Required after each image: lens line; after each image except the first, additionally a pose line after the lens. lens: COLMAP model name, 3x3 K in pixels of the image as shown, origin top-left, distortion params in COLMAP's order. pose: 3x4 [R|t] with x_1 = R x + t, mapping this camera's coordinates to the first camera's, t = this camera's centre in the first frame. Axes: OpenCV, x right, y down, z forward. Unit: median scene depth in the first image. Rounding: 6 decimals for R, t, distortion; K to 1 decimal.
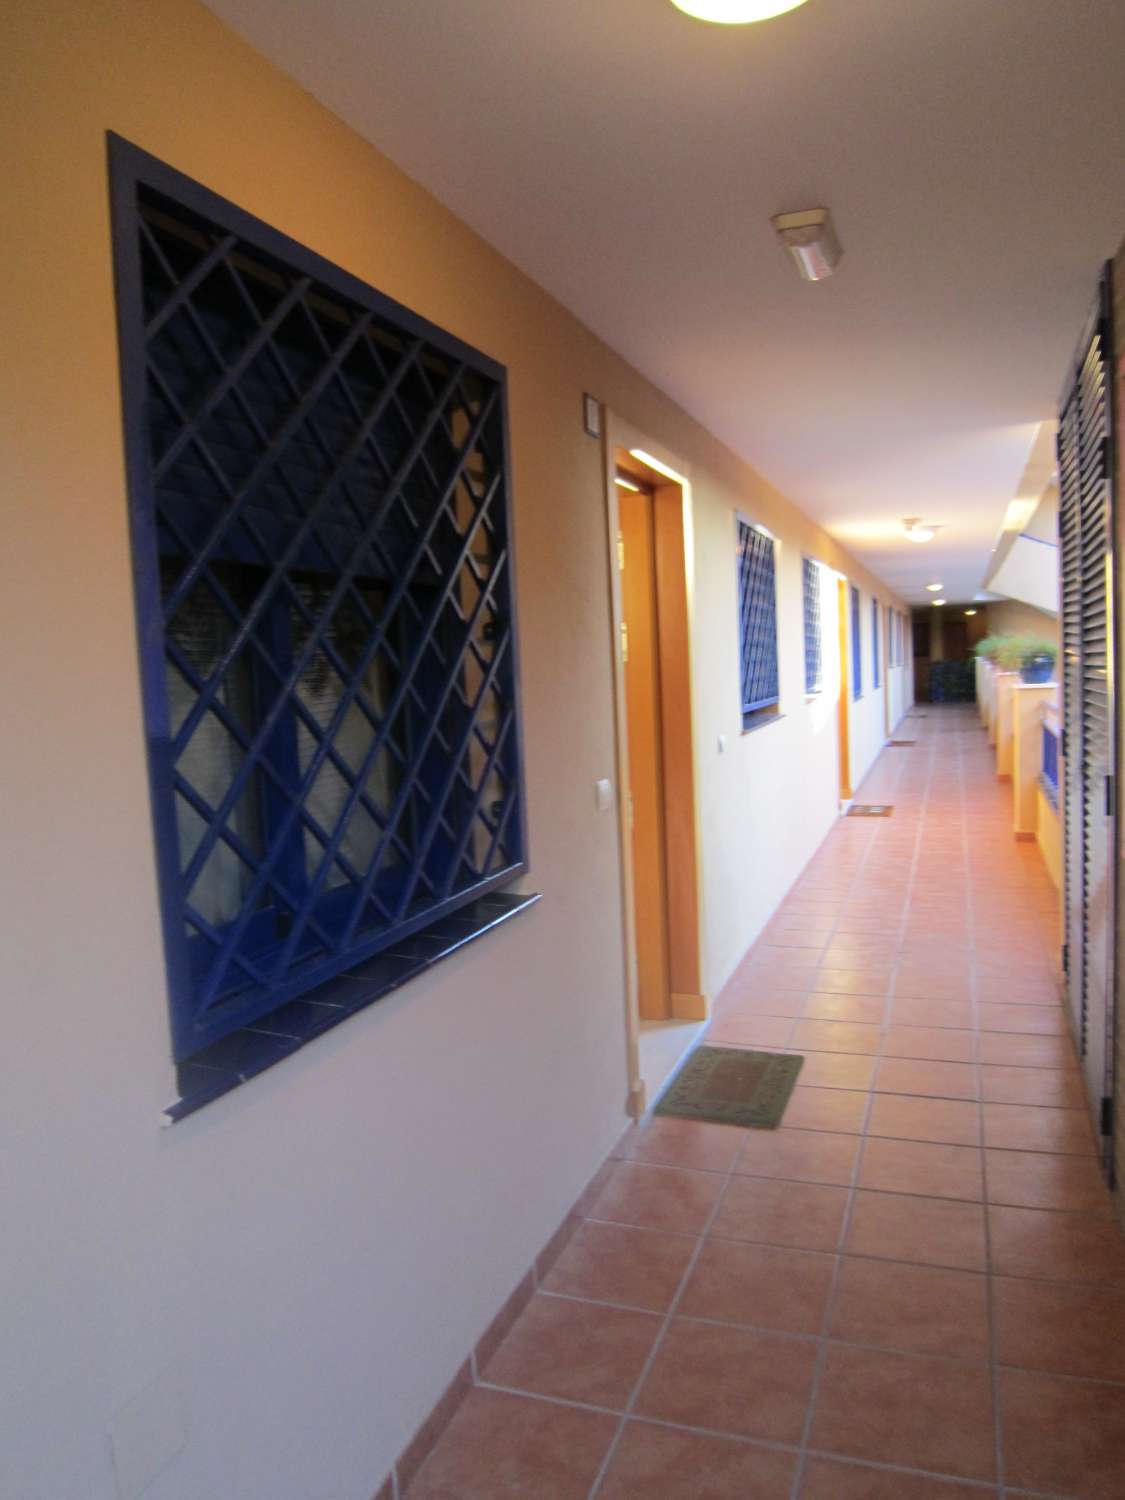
lens RADIAL K [[1099.5, 0, 563.1], [0, 1099.5, 746.9], [0, 0, 1]] dist [-0.029077, -0.003459]
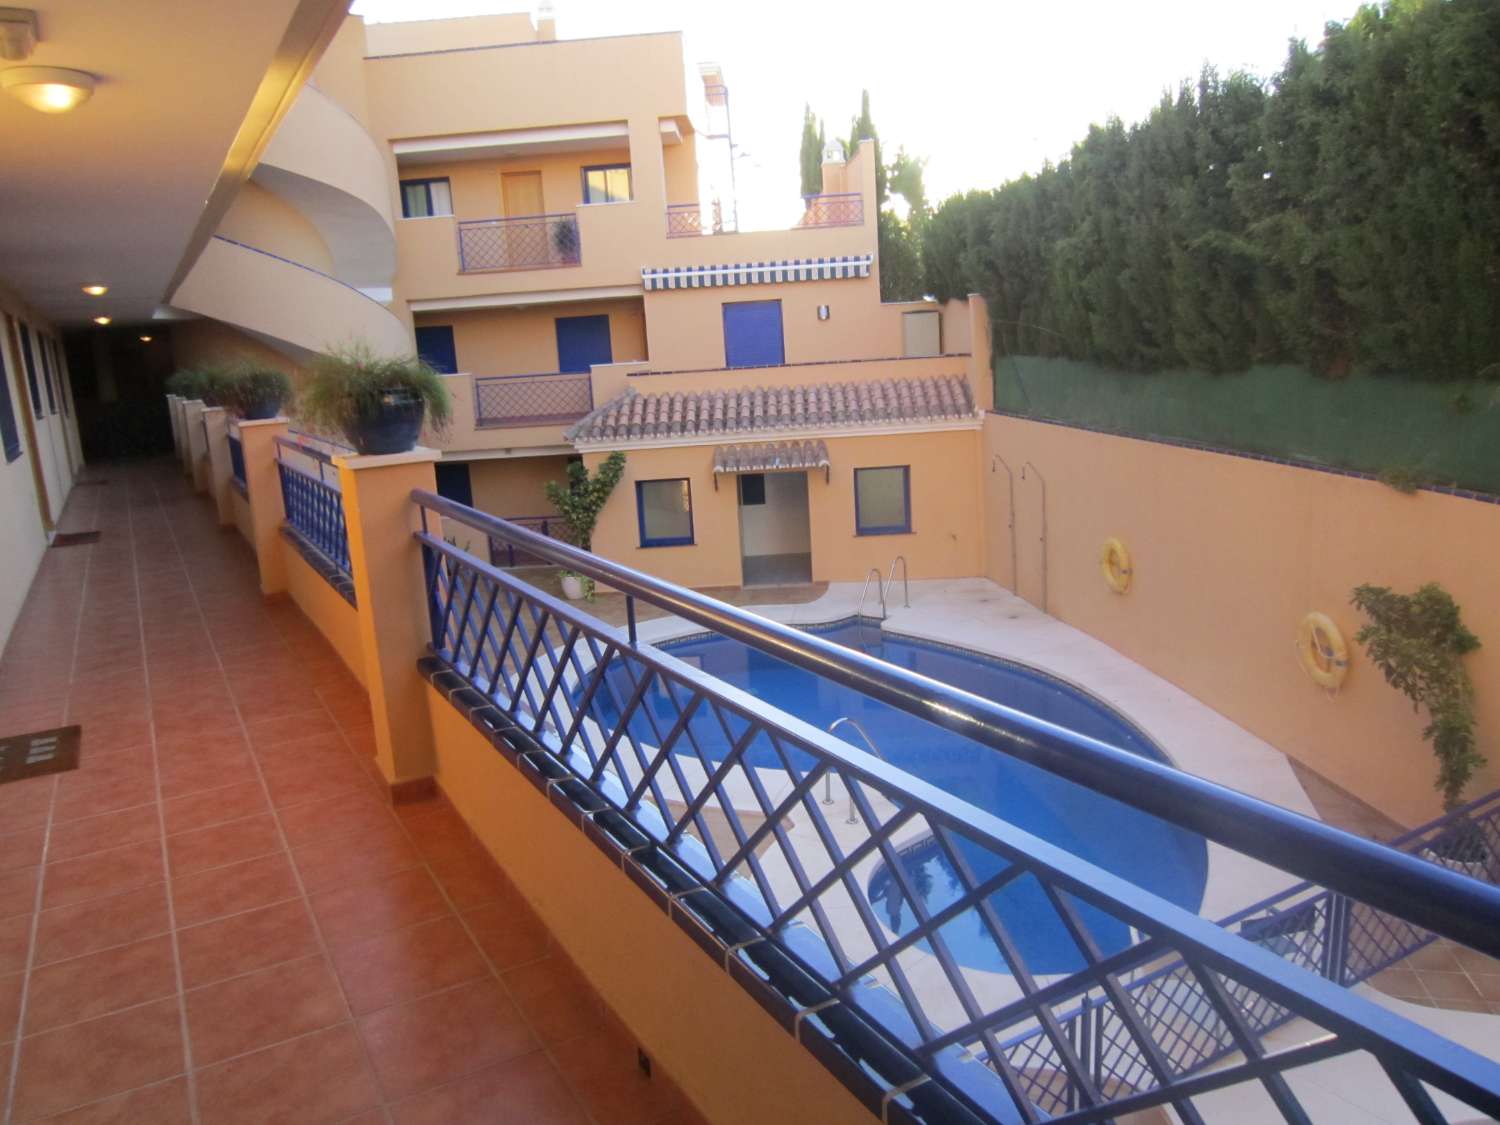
lens RADIAL K [[1099.5, 0, 747.3], [0, 1099.5, 559.8], [0, 0, 1]] dist [-0.029077, -0.003459]
pose [[0.653004, -0.146548, 0.743040, 0.090572], [0.092809, 0.989190, 0.113532, -0.024949], [-0.751646, -0.005176, 0.659546, 0.284992]]
